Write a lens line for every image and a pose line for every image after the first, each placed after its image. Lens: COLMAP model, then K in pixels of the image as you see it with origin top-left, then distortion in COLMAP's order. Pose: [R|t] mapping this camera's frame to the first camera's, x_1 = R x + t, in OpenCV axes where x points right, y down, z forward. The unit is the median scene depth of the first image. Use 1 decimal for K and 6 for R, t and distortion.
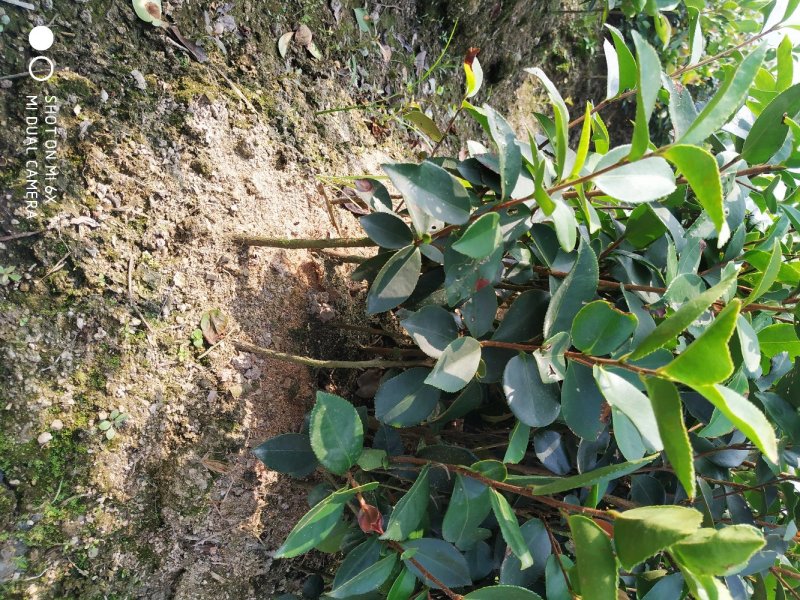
lens RADIAL K [[676.8, 0, 400.0], [0, 676.8, 300.0], [0, 0, 1]] dist [0.069282, -0.114663]
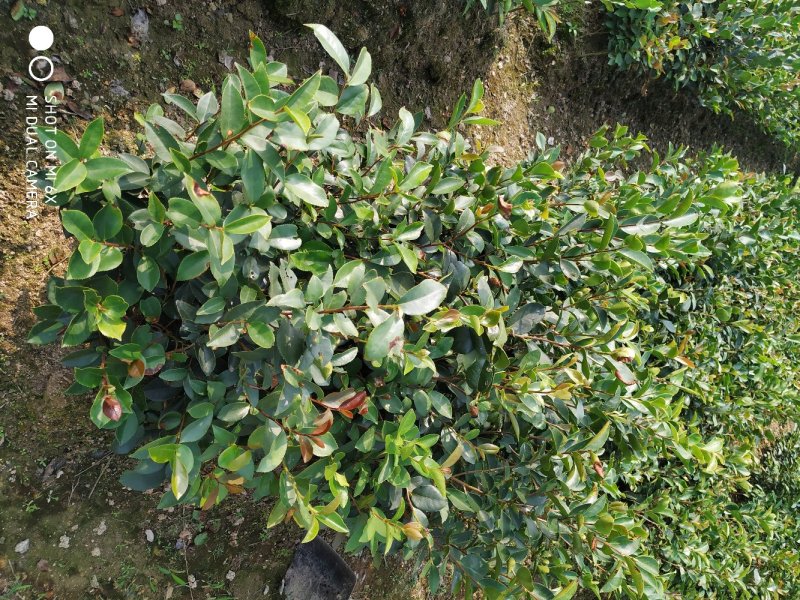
lens RADIAL K [[670.9, 0, 399.2], [0, 670.9, 295.8], [0, 0, 1]] dist [0.061686, -0.117514]
pose [[0.959266, -0.043811, -0.279087, 1.303588], [0.047189, 0.998871, 0.005393, 0.202409], [0.278536, -0.018343, 0.960251, -0.674435]]
